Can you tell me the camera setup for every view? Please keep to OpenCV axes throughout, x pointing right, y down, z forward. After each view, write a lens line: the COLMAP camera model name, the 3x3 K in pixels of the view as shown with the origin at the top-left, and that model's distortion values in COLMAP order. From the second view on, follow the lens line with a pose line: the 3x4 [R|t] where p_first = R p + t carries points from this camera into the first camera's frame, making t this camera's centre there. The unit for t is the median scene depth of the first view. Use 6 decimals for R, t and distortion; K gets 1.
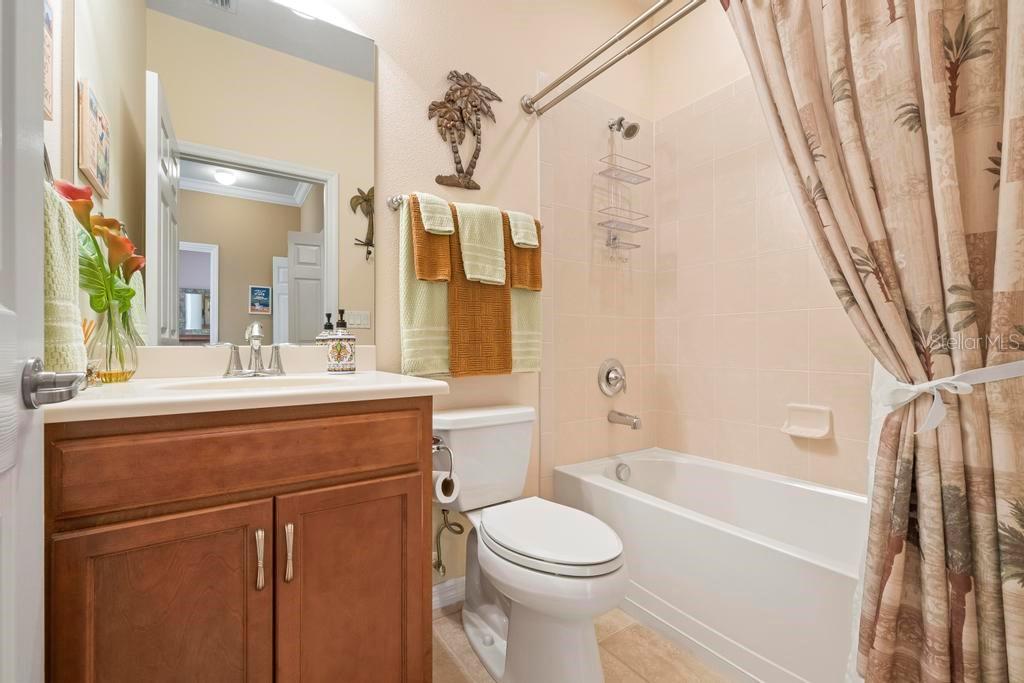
lens RADIAL K [[429.4, 0, 513.2], [0, 429.4, 342.0], [0, 0, 1]] dist [-0.002357, -0.000522]
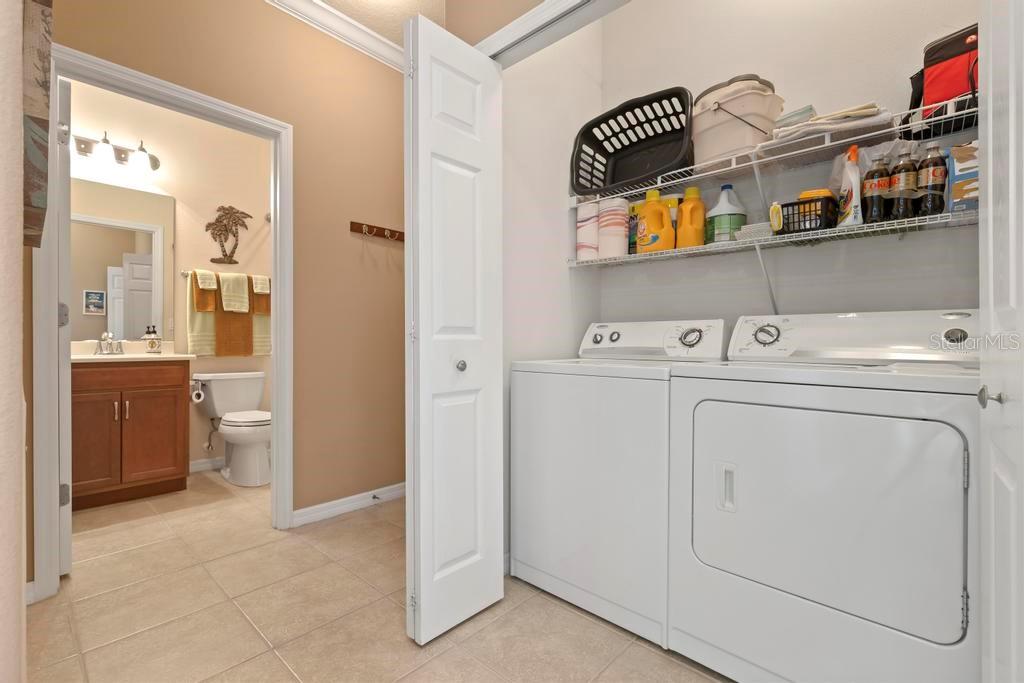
lens RADIAL K [[452.0, 0, 515.4], [0, 452.0, 342.6], [0, 0, 1]] dist [-0.000639, -0.000021]
pose [[0.972242, 0.003775, 0.233947, 0.725981], [-0.005322, 0.999968, 0.005982, -0.008544], [-0.233917, -0.007061, 0.972231, -1.424914]]
